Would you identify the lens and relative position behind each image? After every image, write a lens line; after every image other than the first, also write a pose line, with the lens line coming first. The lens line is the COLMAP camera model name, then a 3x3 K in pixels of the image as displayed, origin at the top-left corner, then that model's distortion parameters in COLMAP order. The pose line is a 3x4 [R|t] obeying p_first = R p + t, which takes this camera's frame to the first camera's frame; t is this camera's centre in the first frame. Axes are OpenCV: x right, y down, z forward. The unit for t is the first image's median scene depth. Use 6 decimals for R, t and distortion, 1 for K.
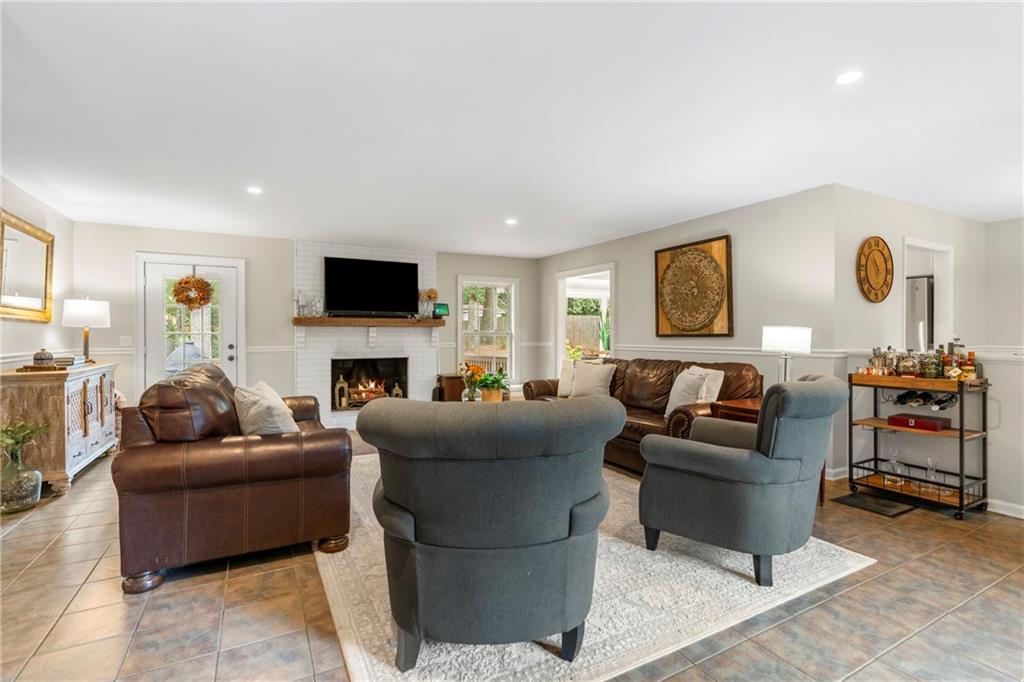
lens RADIAL K [[486.0, 0, 514.2], [0, 486.0, 335.8], [0, 0, 1]] dist [-0.004329, 0.001627]
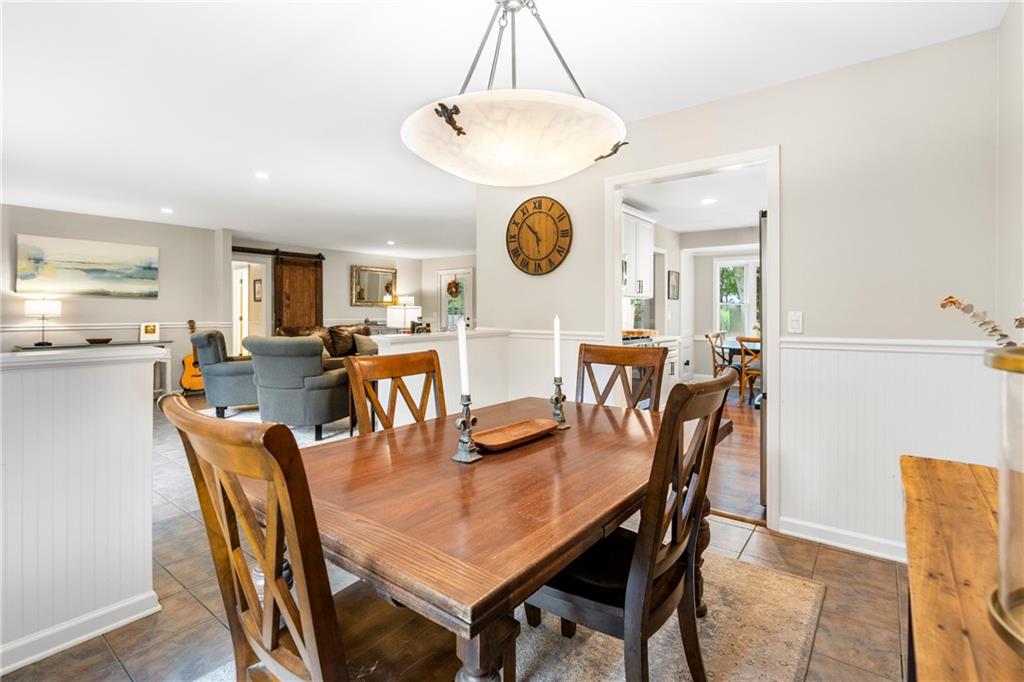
lens RADIAL K [[477.0, 0, 501.2], [0, 477.0, 313.7], [0, 0, 1]] dist [-0.000511, 0.000549]
pose [[0.388482, 0.004186, -0.921447, 1.227063], [-0.000573, 0.999991, 0.004302, -0.003360], [0.921456, -0.001143, 0.388481, 0.506636]]
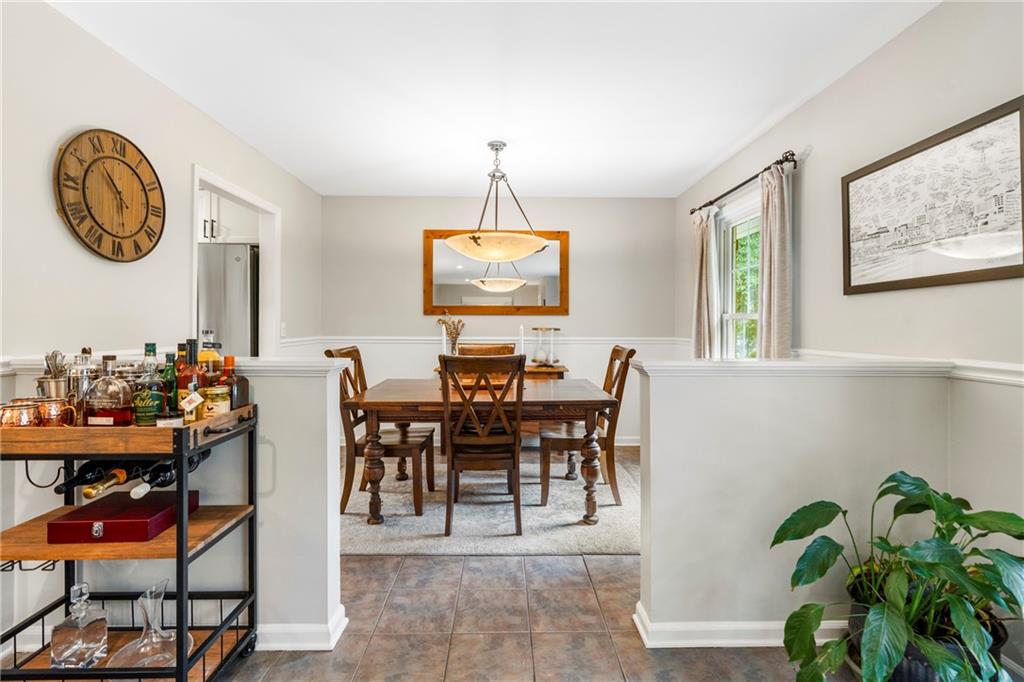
lens RADIAL K [[465.4, 0, 512.4], [0, 465.4, 326.7], [0, 0, 1]] dist [-0.002358, -0.000718]
pose [[0.466020, -0.002945, 0.884769, 0.412692], [-0.000853, 0.999992, 0.003778, -0.000343], [-0.884774, -0.002515, 0.466014, 0.321654]]
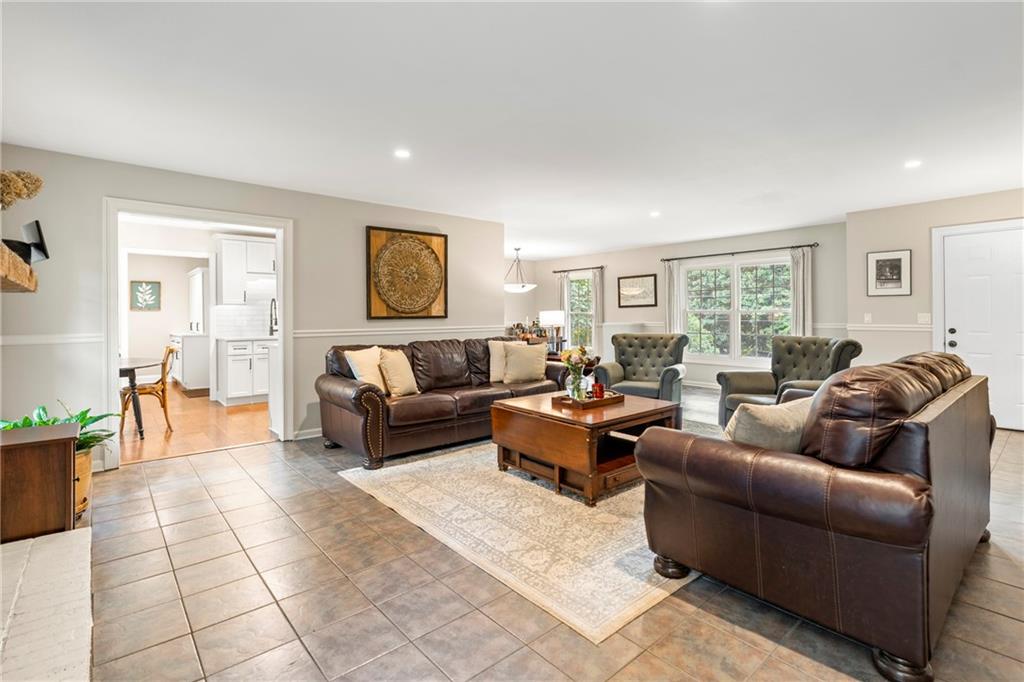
lens RADIAL K [[483.8, 0, 511.5], [0, 483.8, 313.2], [0, 0, 1]] dist [0.004586, 0.000951]
pose [[-0.211775, 0.007618, 0.977289, -0.722390], [0.009347, 0.999940, -0.005769, -0.001896], [-0.977274, 0.007913, -0.211833, 1.019957]]
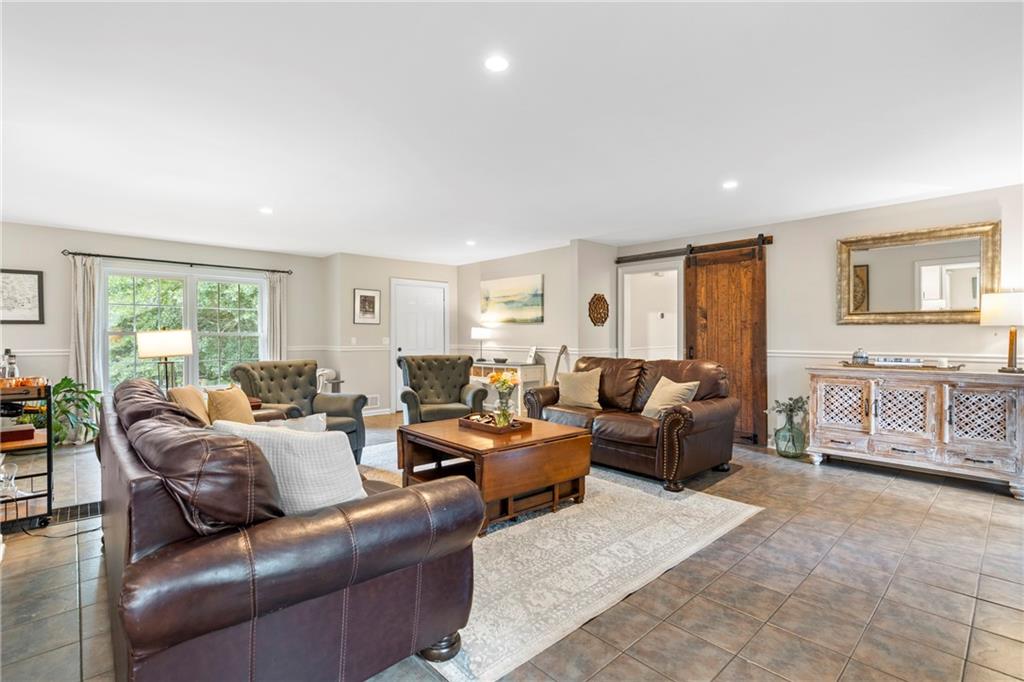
lens RADIAL K [[476.1, 0, 524.9], [0, 476.1, 338.5], [0, 0, 1]] dist [-0.002859, -0.000055]
pose [[-0.965050, 0.002758, -0.262050, 0.081626], [0.001157, 0.999980, 0.006264, -0.004480], [0.262061, 0.005742, -0.965034, 1.425808]]
